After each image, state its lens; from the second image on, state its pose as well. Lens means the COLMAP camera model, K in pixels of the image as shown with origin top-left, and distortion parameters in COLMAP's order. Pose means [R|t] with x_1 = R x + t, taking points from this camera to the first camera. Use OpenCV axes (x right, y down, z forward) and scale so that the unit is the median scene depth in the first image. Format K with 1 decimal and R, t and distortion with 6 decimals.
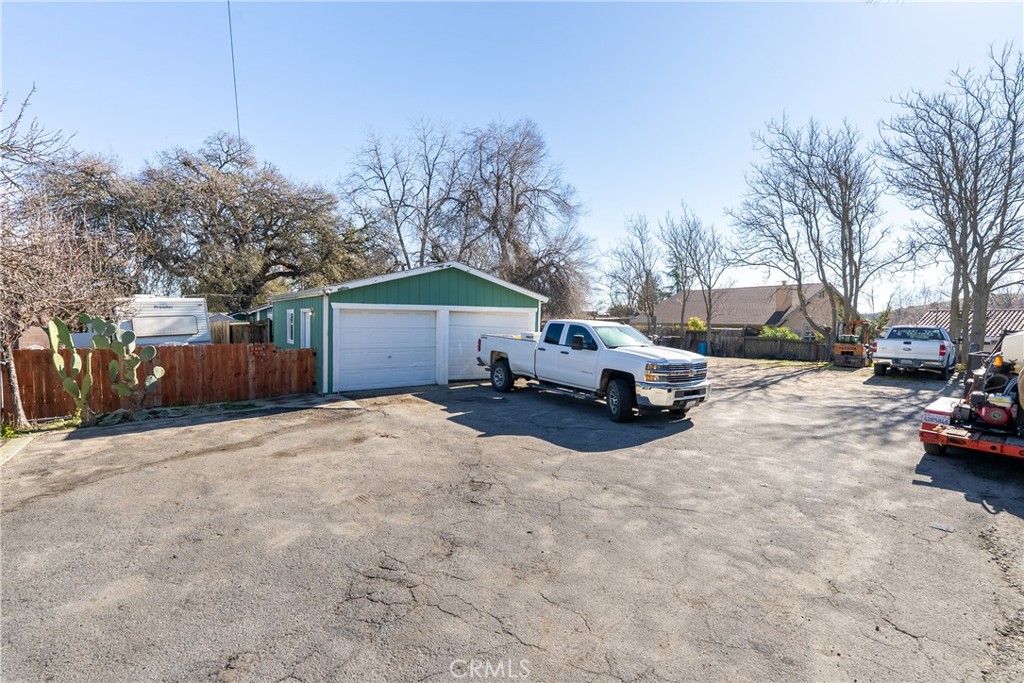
lens RADIAL K [[471.6, 0, 510.8], [0, 471.6, 338.9], [0, 0, 1]] dist [0.001334, 0.000039]
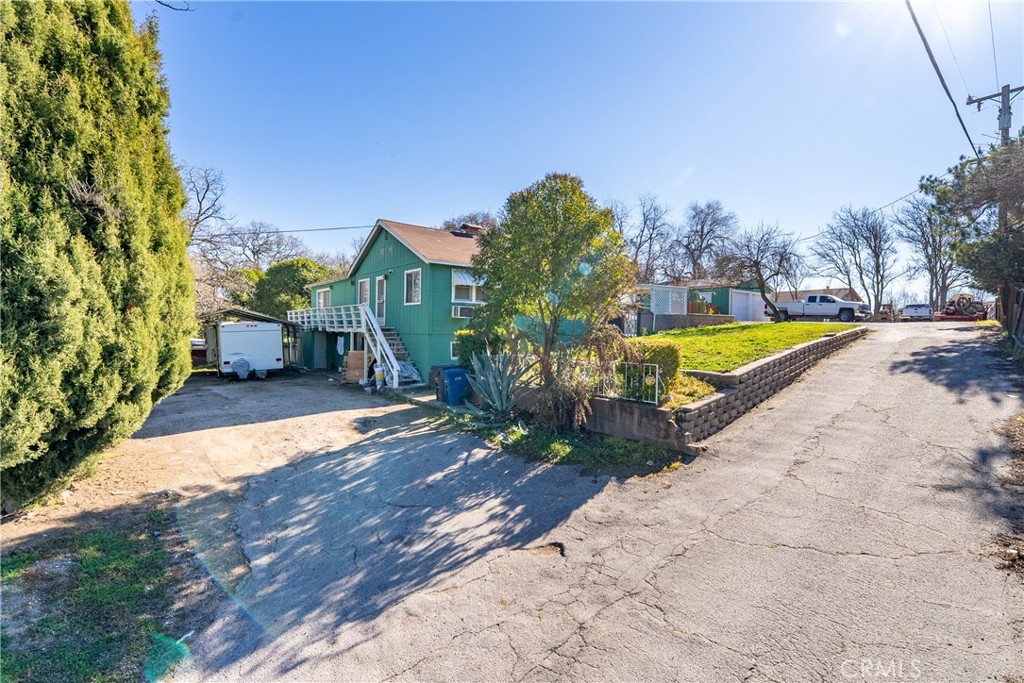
lens RADIAL K [[471.6, 0, 515.1], [0, 471.6, 340.1], [0, 0, 1]] dist [0.001334, 0.000039]
pose [[0.998548, -0.003125, 0.053782, -0.977449], [0.004191, 0.999797, -0.019719, 0.149933], [-0.053709, 0.019916, 0.998358, -0.948702]]
